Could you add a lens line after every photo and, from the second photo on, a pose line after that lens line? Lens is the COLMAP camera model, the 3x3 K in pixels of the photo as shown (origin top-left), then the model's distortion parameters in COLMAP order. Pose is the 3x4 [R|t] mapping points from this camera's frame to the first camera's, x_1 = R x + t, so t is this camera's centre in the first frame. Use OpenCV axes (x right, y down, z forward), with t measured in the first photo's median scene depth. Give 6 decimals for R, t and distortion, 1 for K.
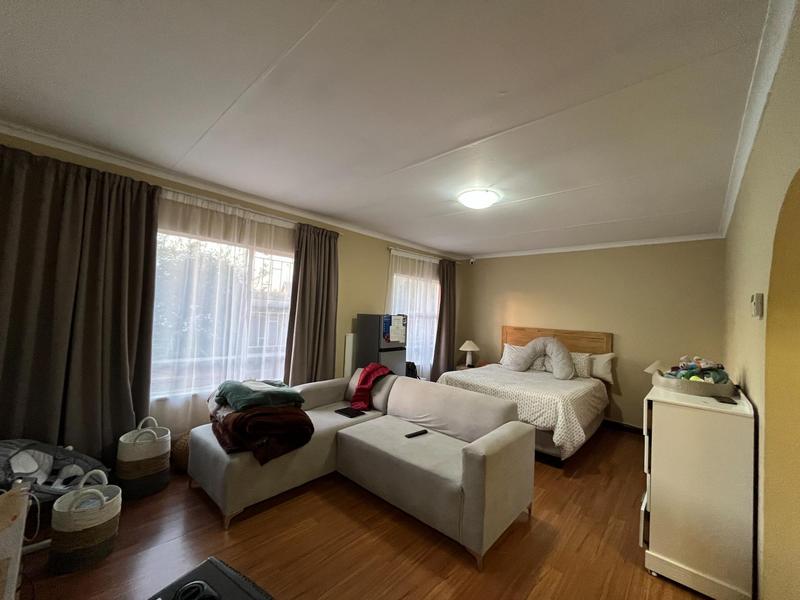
lens RADIAL K [[325.8, 0, 399.7], [0, 325.8, 300.7], [0, 0, 1]] dist [-0.004791, 0.000053]
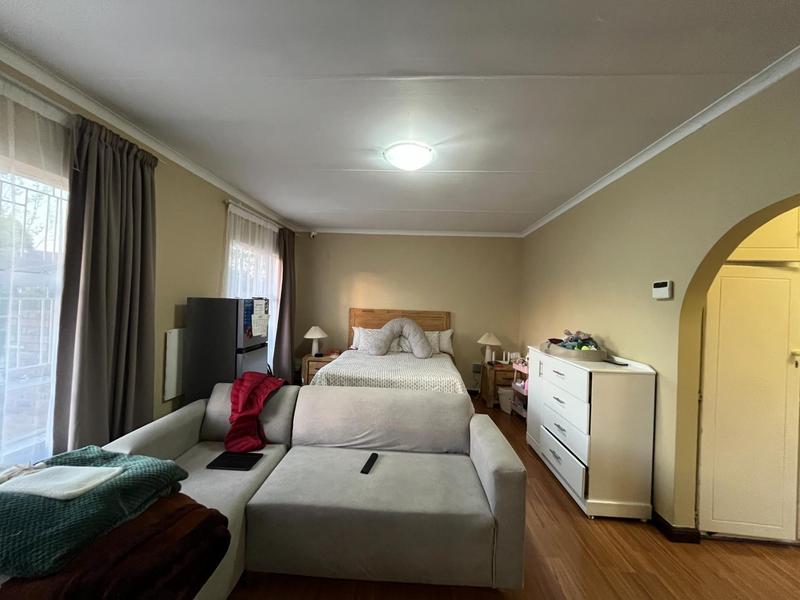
lens RADIAL K [[325.8, 0, 398.9], [0, 325.8, 300.8], [0, 0, 1]] dist [-0.004791, 0.000053]
pose [[0.771654, -0.018704, 0.635767, -0.211863], [-0.021149, 0.998260, 0.055038, 0.002848], [-0.635690, -0.055916, 0.769916, 0.250674]]
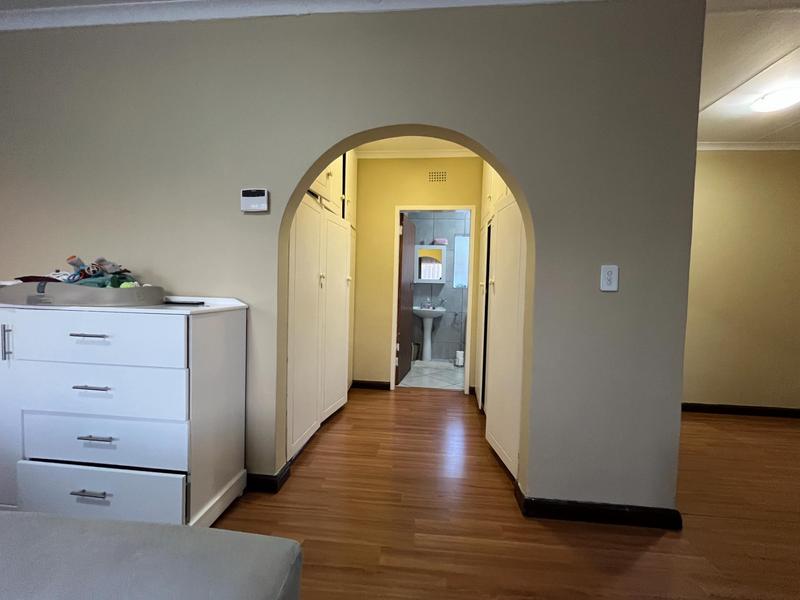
lens RADIAL K [[325.8, 0, 400.6], [0, 325.8, 299.7], [0, 0, 1]] dist [-0.004791, 0.000053]
pose [[-0.604957, -0.105711, 0.789210, -0.011615], [-0.094375, 0.993681, 0.060758, 0.084677], [-0.790646, -0.037726, -0.611110, 0.476030]]
